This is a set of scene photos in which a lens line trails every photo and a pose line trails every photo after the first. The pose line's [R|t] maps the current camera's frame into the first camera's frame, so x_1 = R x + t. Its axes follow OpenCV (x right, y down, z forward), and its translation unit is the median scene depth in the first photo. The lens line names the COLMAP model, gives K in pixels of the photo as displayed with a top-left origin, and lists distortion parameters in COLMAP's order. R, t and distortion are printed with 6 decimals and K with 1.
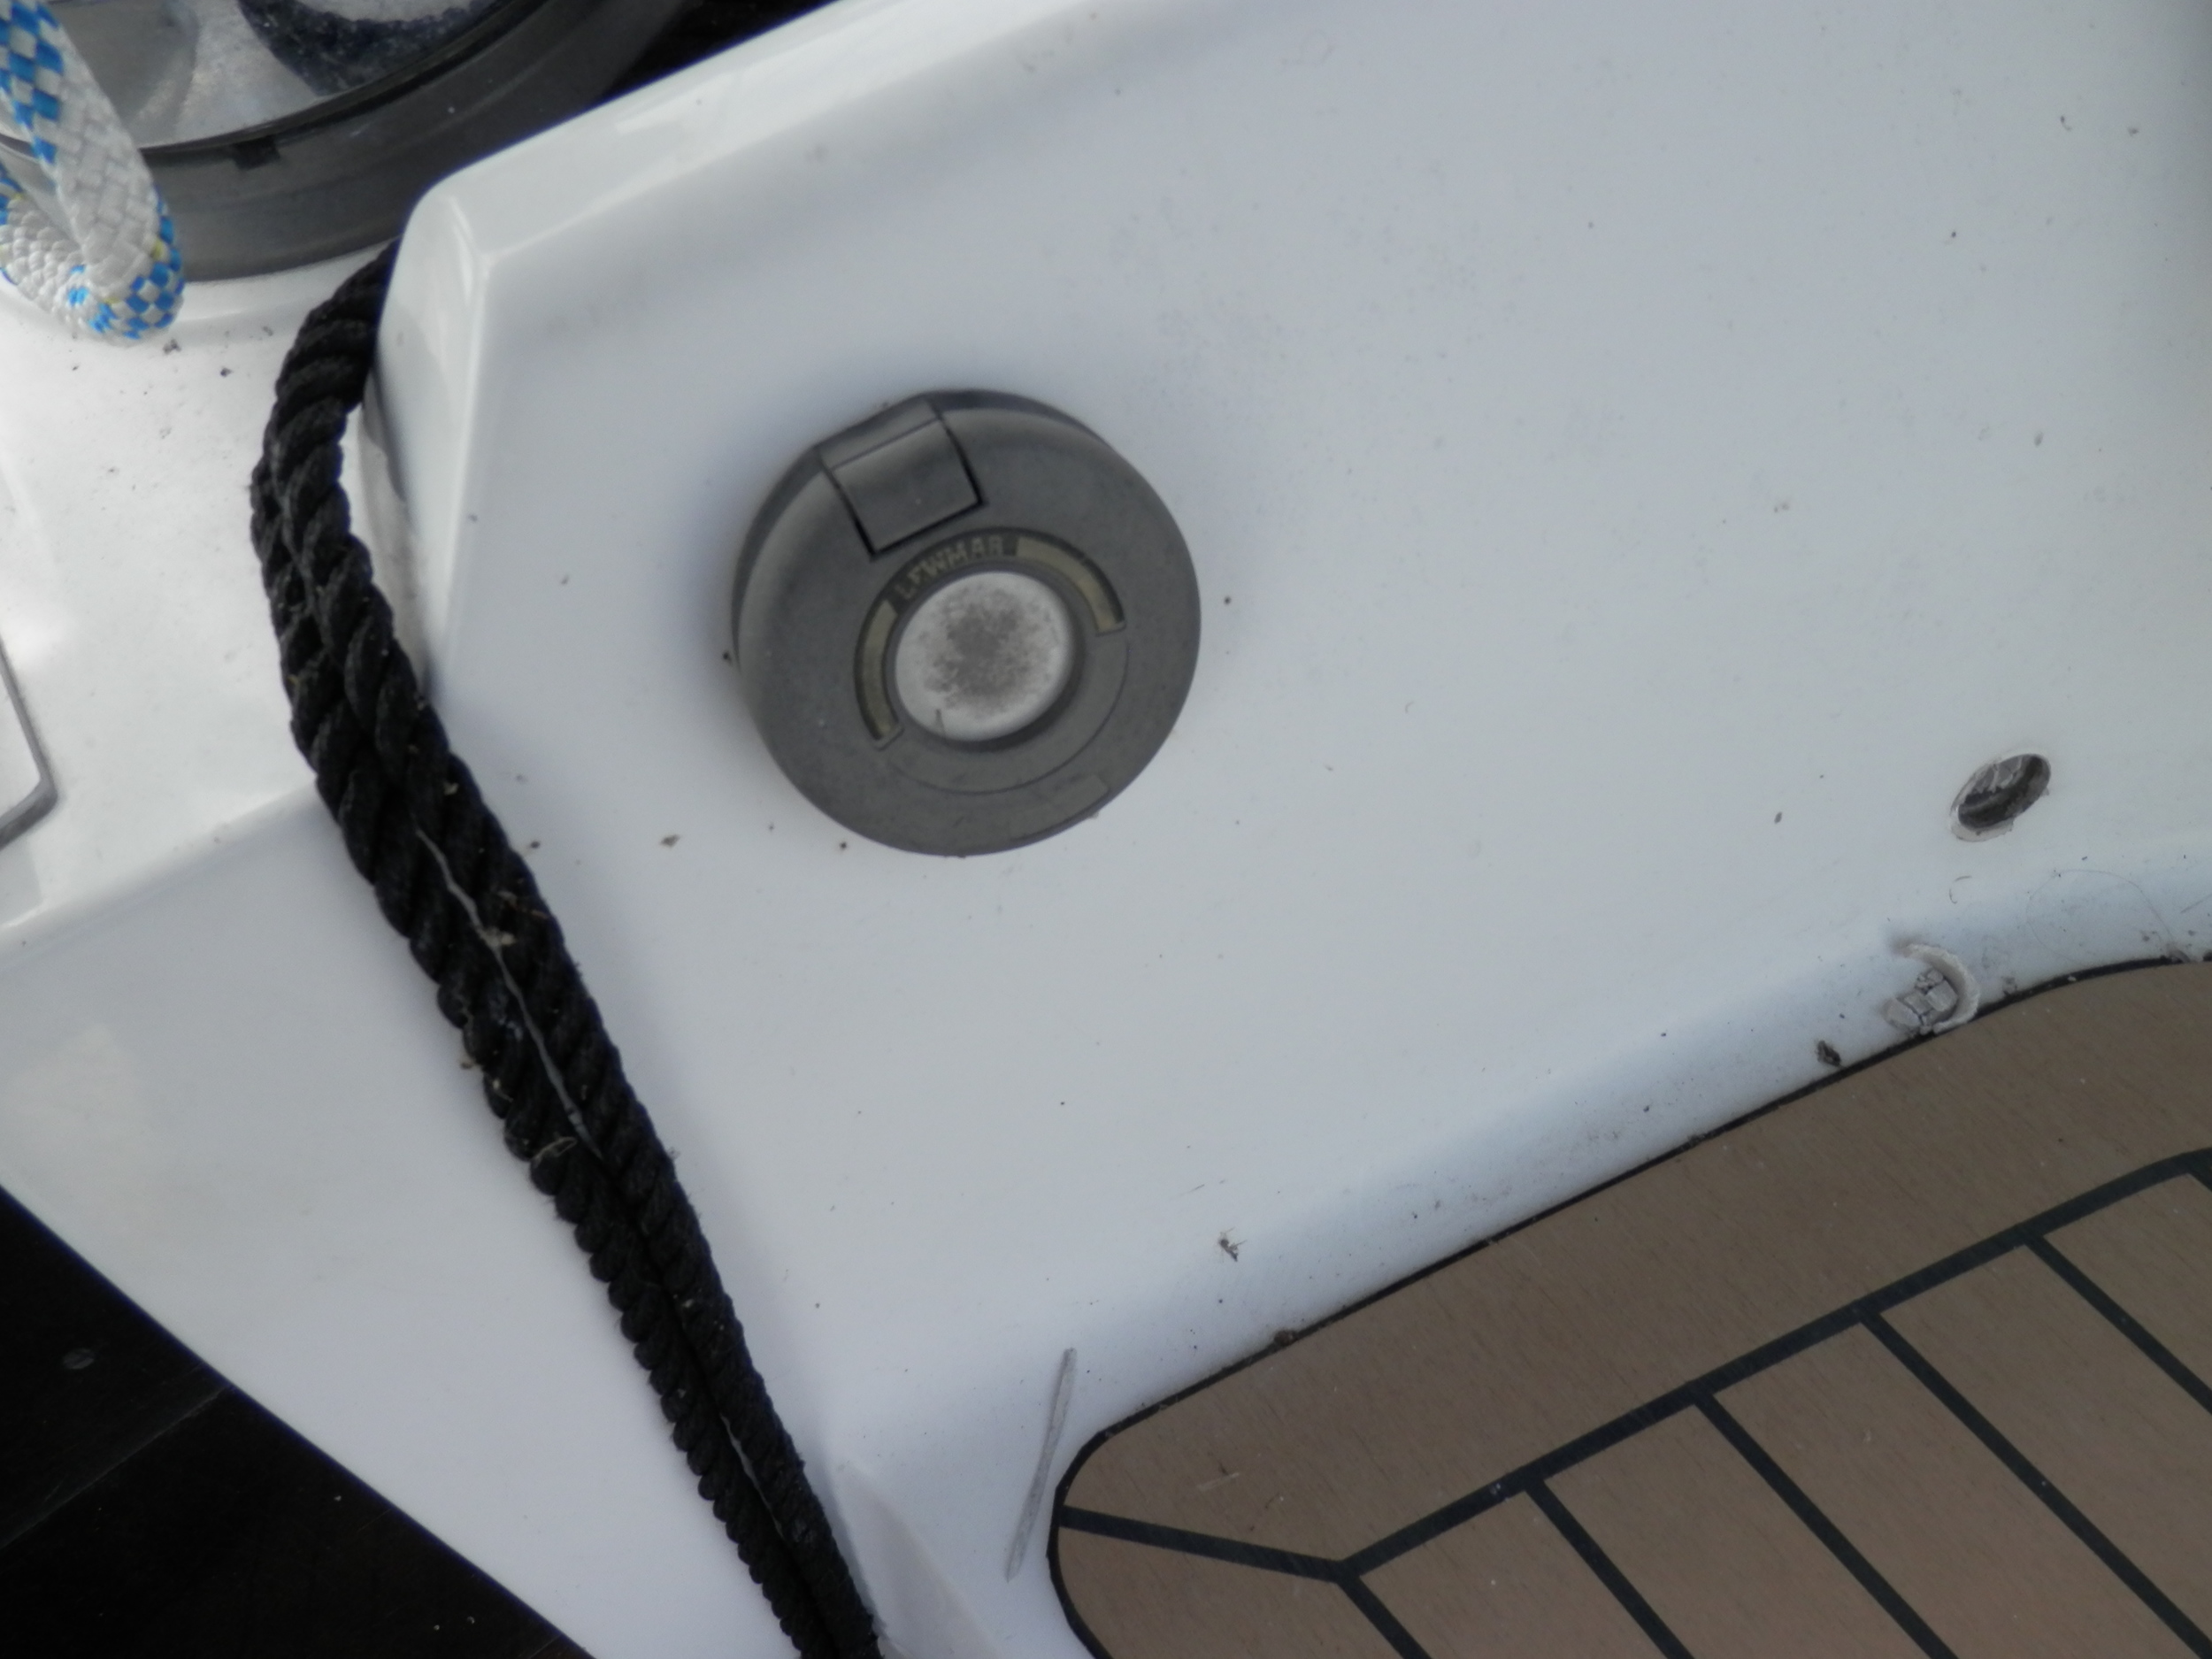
lens RADIAL K [[1618.0, 0, 1122.6], [0, 1618.0, 830.4], [0, 0, 1]] dist [0.001708, 0.006205]
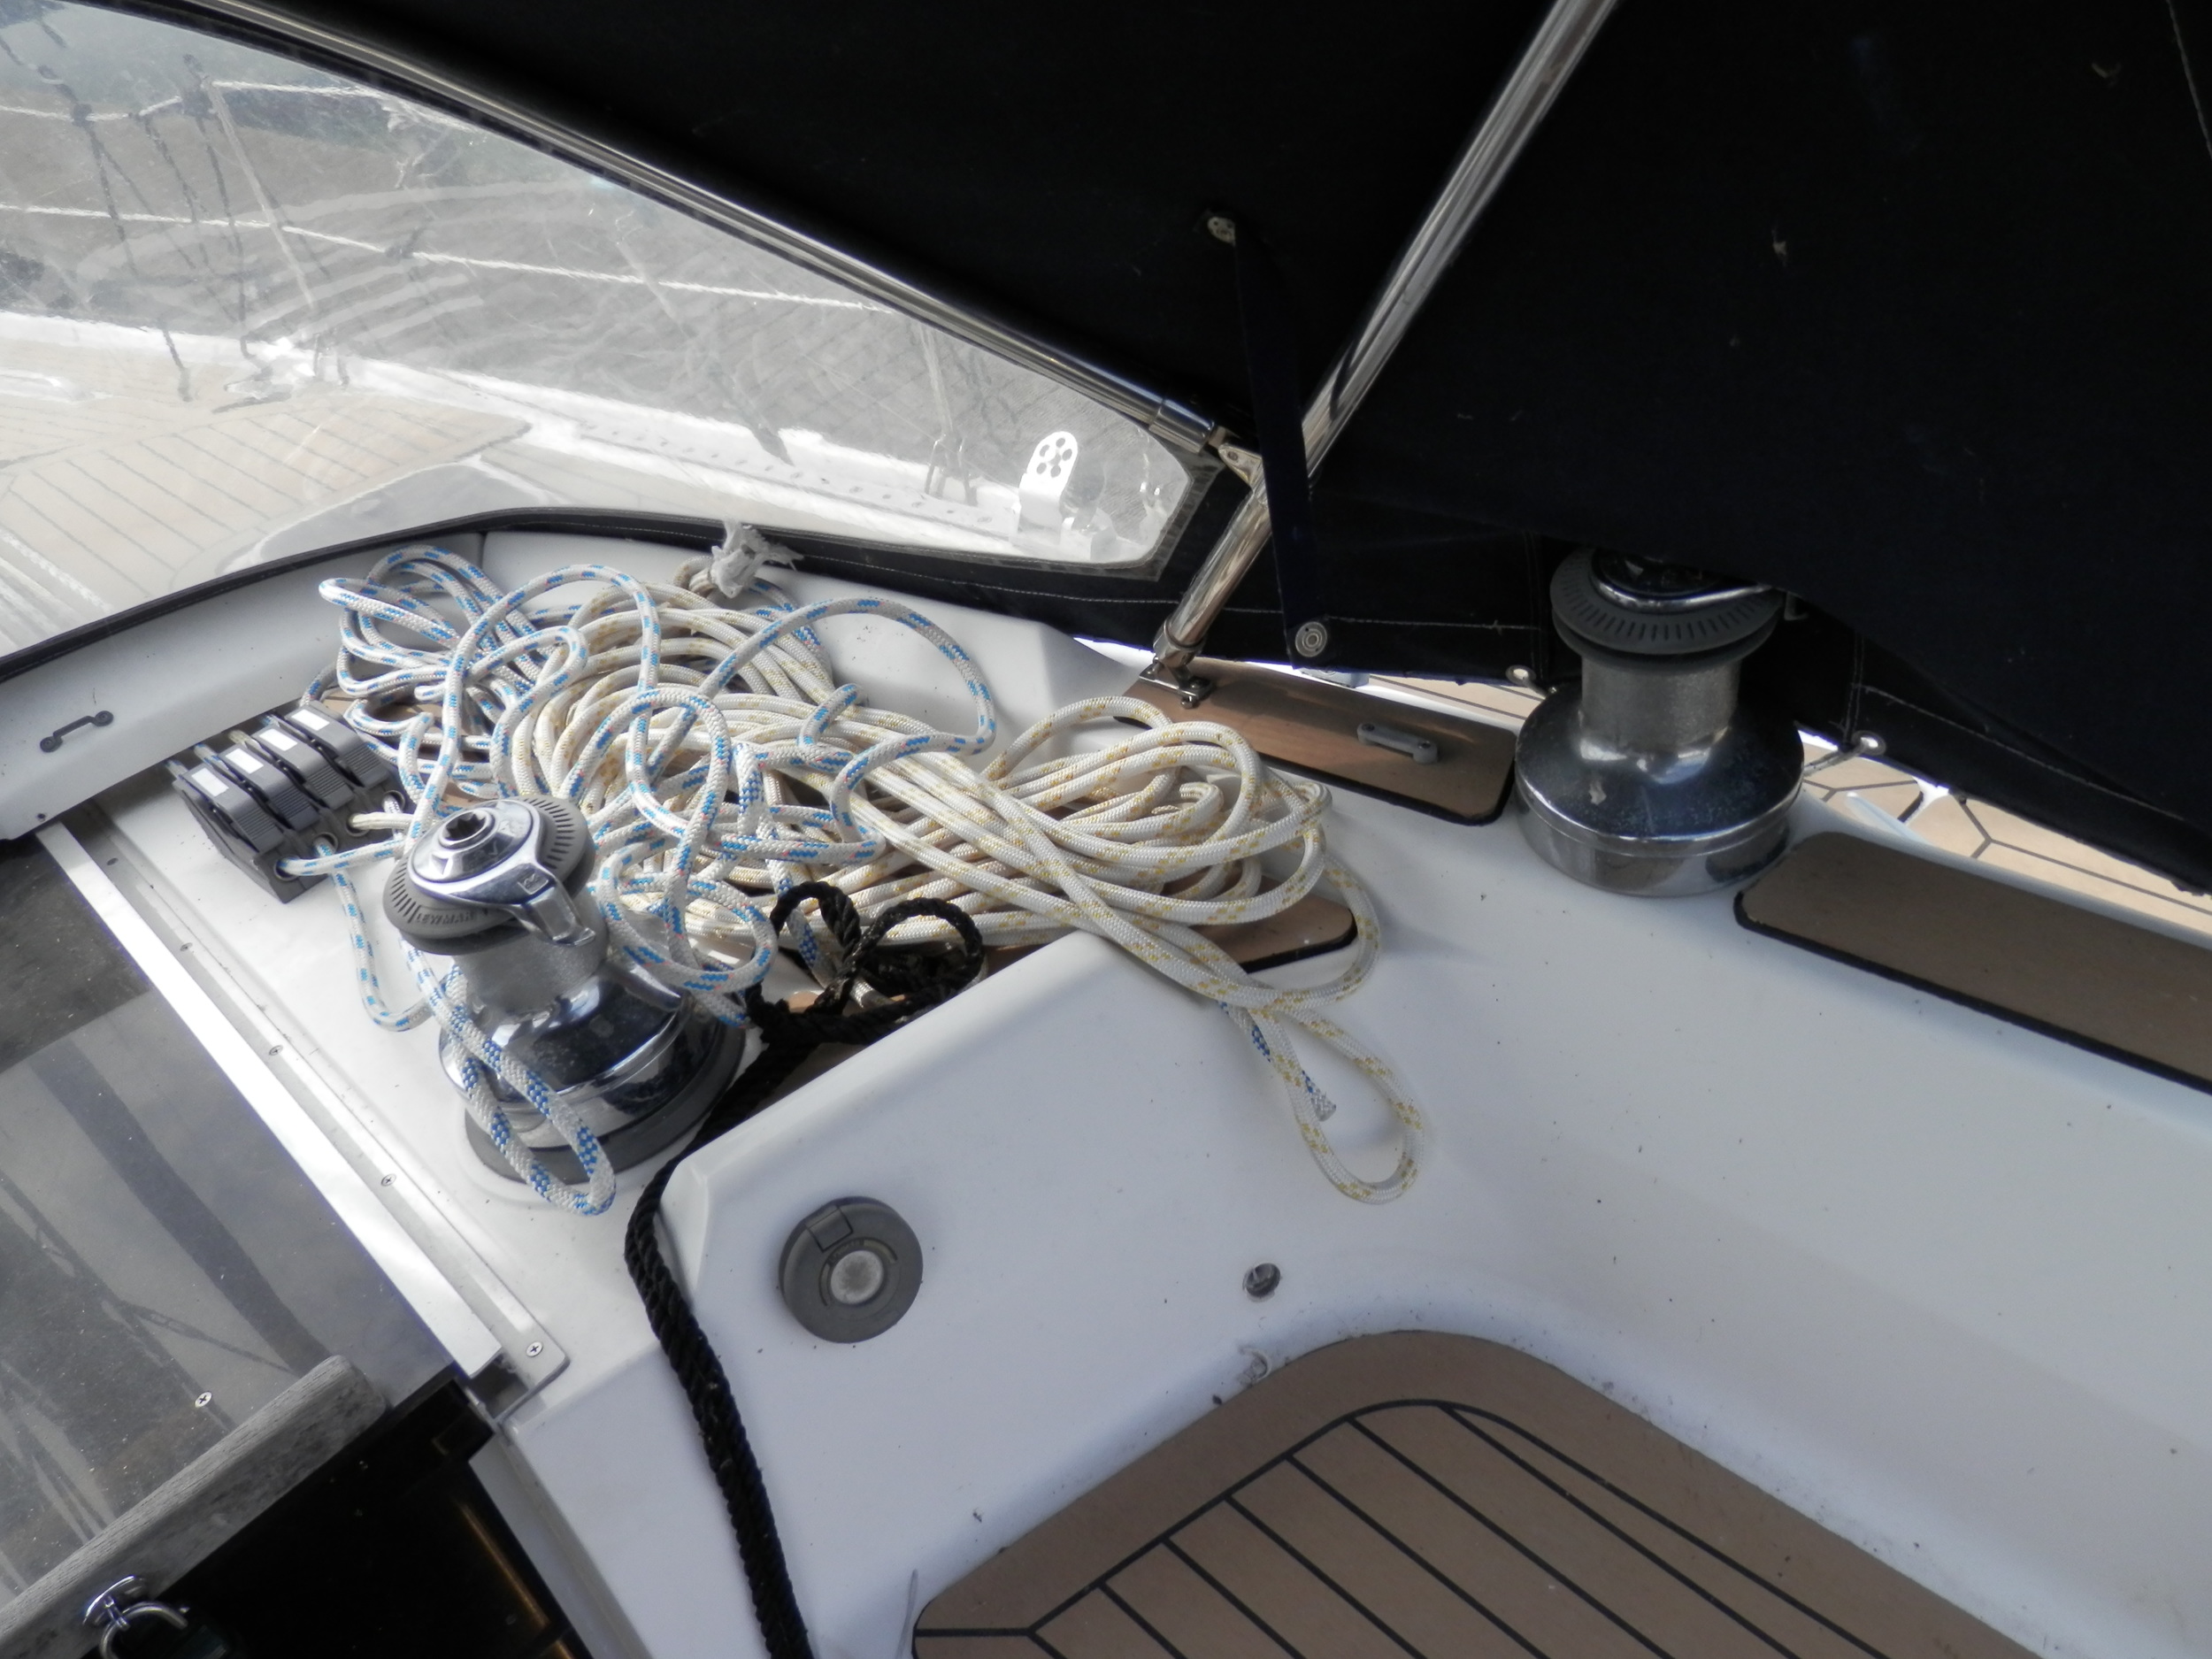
lens RADIAL K [[1618.0, 0, 1122.6], [0, 1618.0, 830.4], [0, 0, 1]] dist [0.001708, 0.006205]
pose [[0.987905, -0.109584, 0.109700, 0.141650], [0.142482, 0.920655, -0.363445, 0.248781], [-0.061168, 0.374680, 0.925134, -1.828818]]
